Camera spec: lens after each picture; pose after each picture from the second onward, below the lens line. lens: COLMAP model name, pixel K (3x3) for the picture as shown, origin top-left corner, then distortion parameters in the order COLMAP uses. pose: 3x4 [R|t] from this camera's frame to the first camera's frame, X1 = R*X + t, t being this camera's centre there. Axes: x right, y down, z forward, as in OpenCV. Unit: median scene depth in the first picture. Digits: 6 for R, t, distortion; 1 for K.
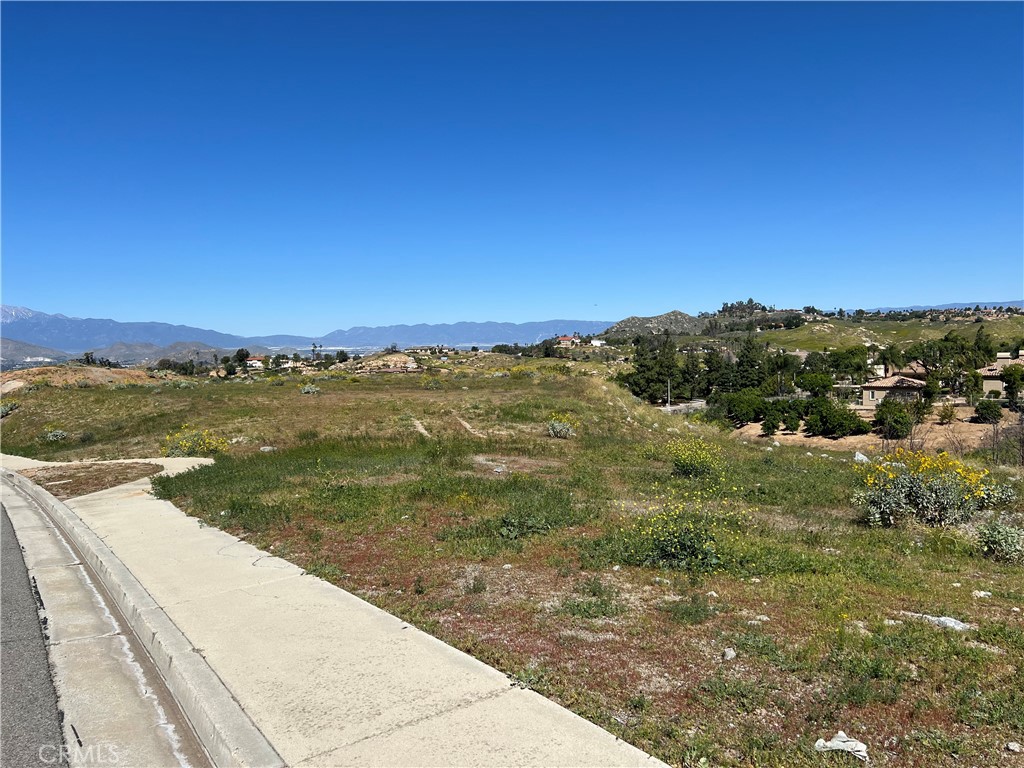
lens RADIAL K [[768.3, 0, 520.9], [0, 768.3, 397.3], [0, 0, 1]] dist [0.049404, -0.054364]
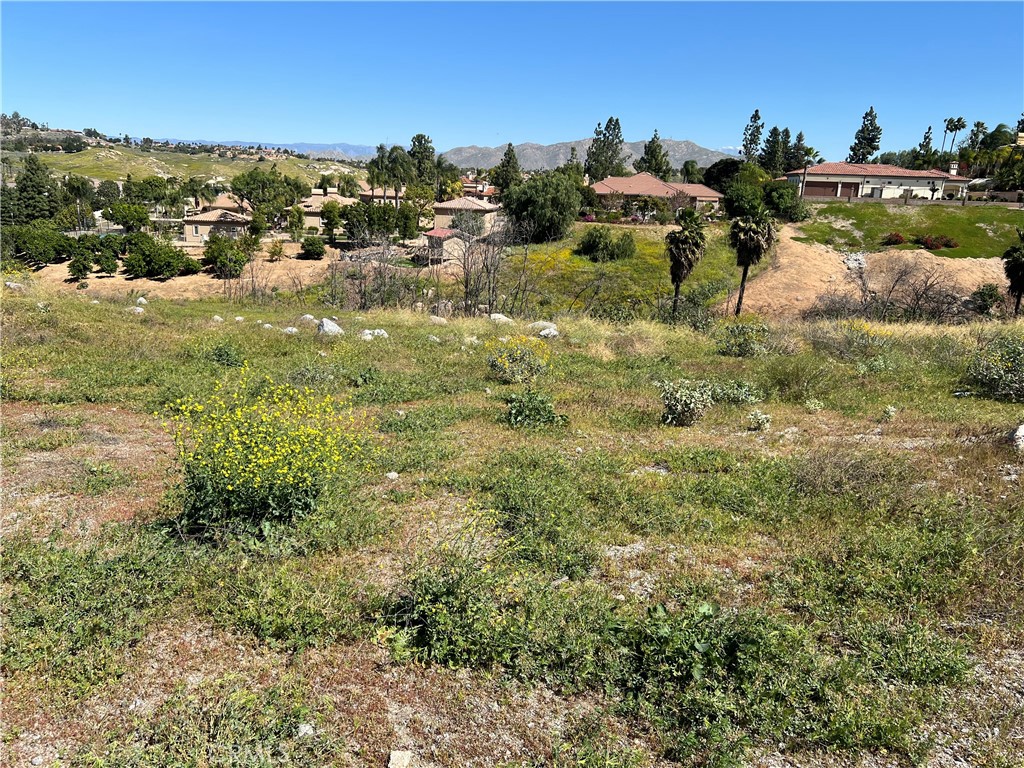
lens RADIAL K [[765.9, 0, 509.0], [0, 765.9, 380.4], [0, 0, 1]] dist [0.046095, -0.050510]
pose [[0.669029, -0.136405, 0.730612, 0.012122], [-0.003761, 0.982380, 0.186855, -0.000395], [-0.743227, -0.127759, 0.656728, 0.110792]]
